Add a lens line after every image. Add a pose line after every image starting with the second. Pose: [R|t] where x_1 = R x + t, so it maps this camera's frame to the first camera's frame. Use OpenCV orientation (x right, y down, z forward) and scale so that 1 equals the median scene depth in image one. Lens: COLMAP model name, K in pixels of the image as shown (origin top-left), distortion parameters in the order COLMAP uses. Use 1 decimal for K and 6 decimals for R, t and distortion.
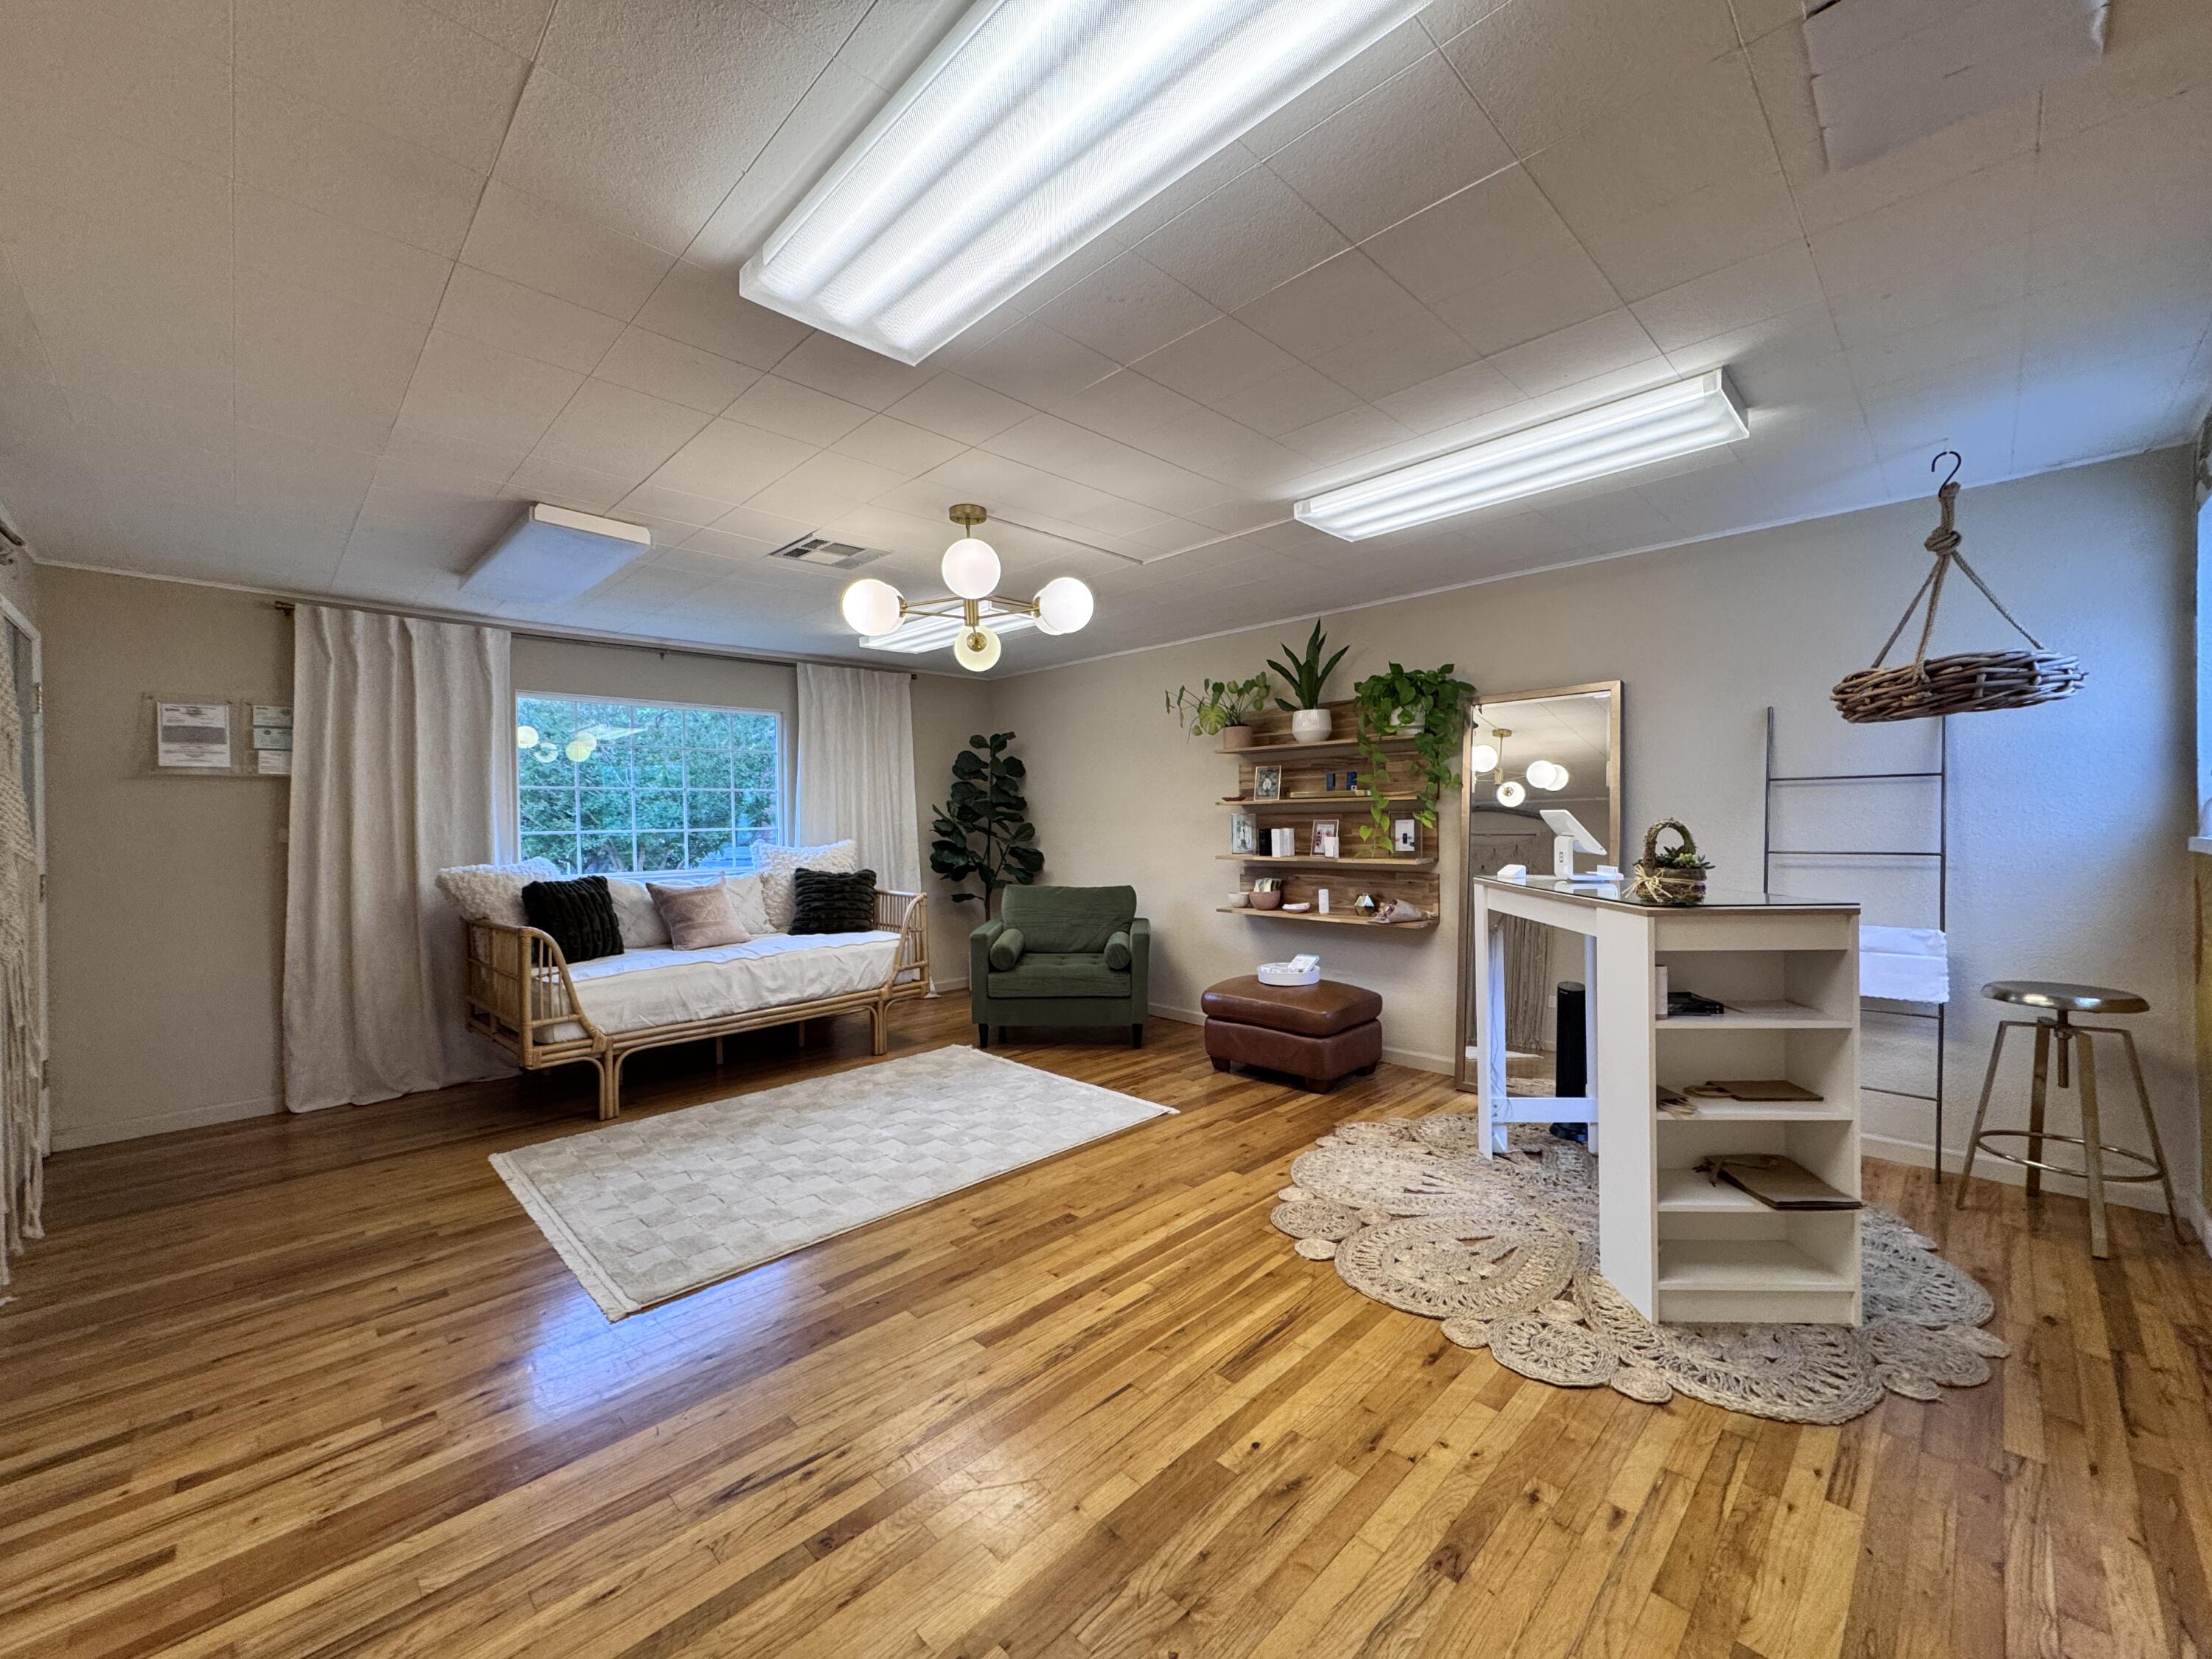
lens RADIAL K [[872.1, 0, 1106.0], [0, 872.1, 829.5], [0, 0, 1]] dist [-0.002864, -0.000001]
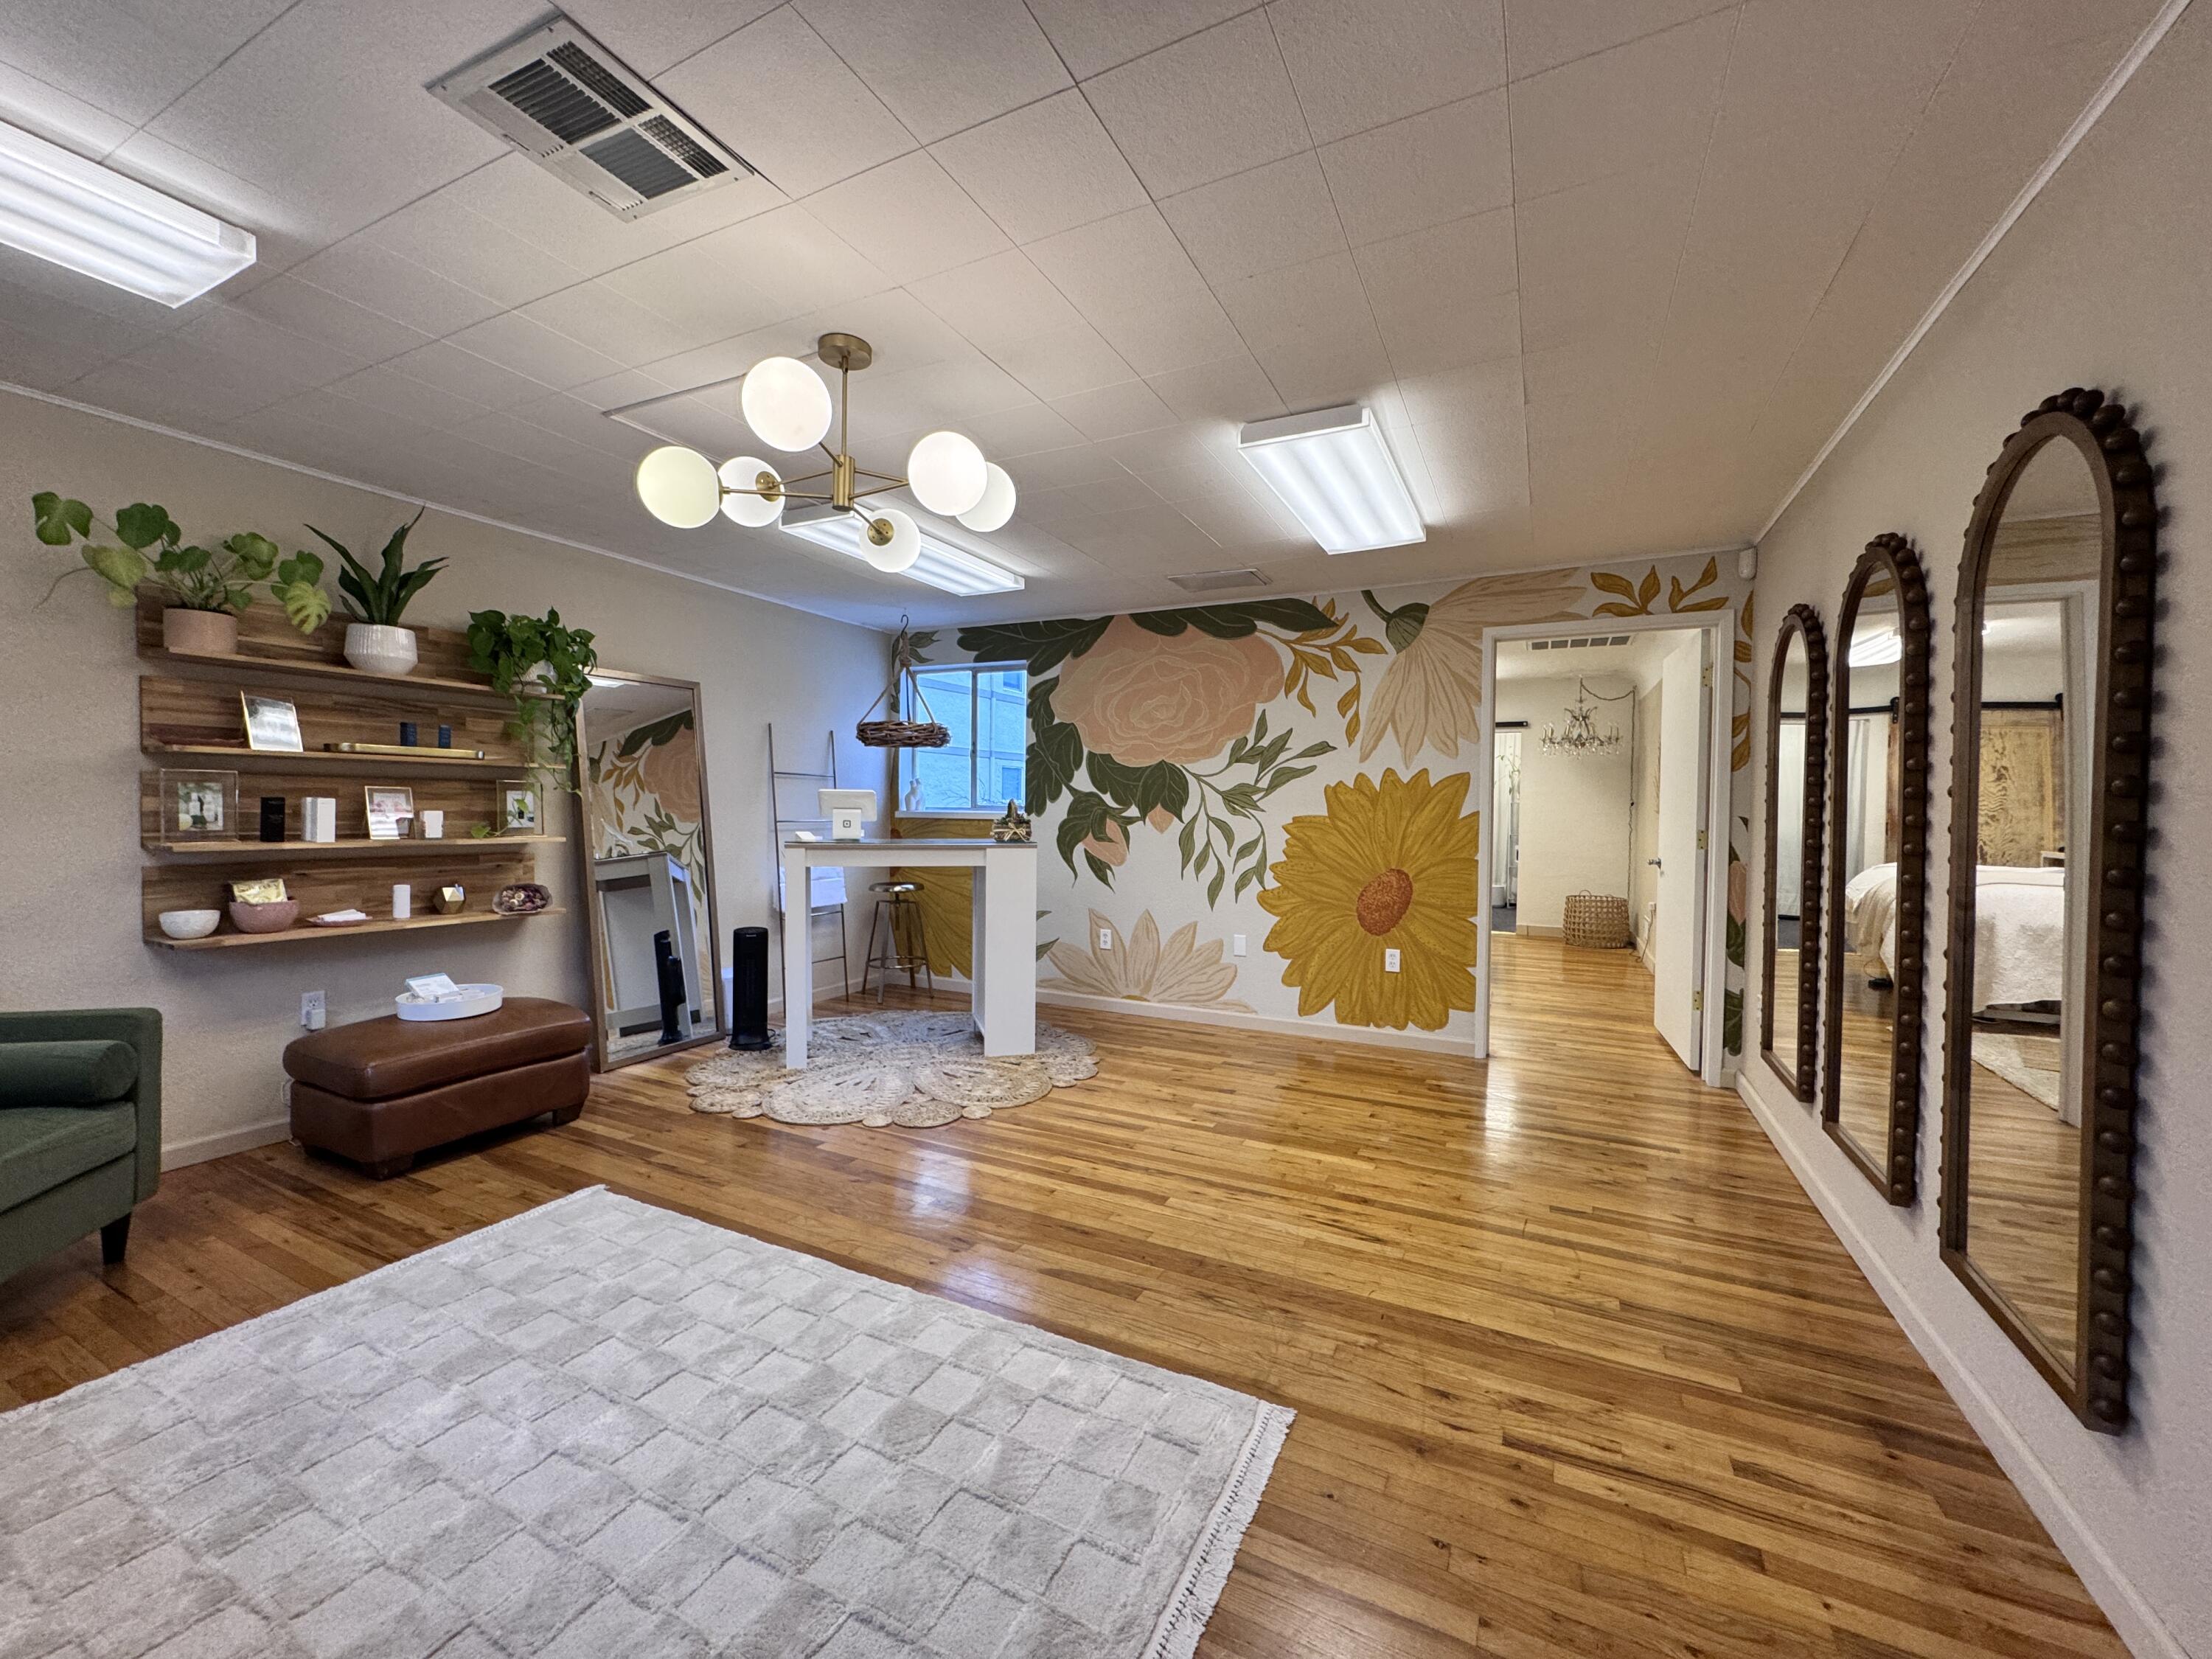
lens RADIAL K [[872.1, 0, 1106.0], [0, 872.1, 829.5], [0, 0, 1]] dist [-0.002864, -0.000001]
pose [[-0.311693, -0.013686, 0.950084, -1.126349], [0.000807, 0.999892, 0.014668, 0.025229], [-0.950183, 0.005338, -0.311648, 1.261878]]
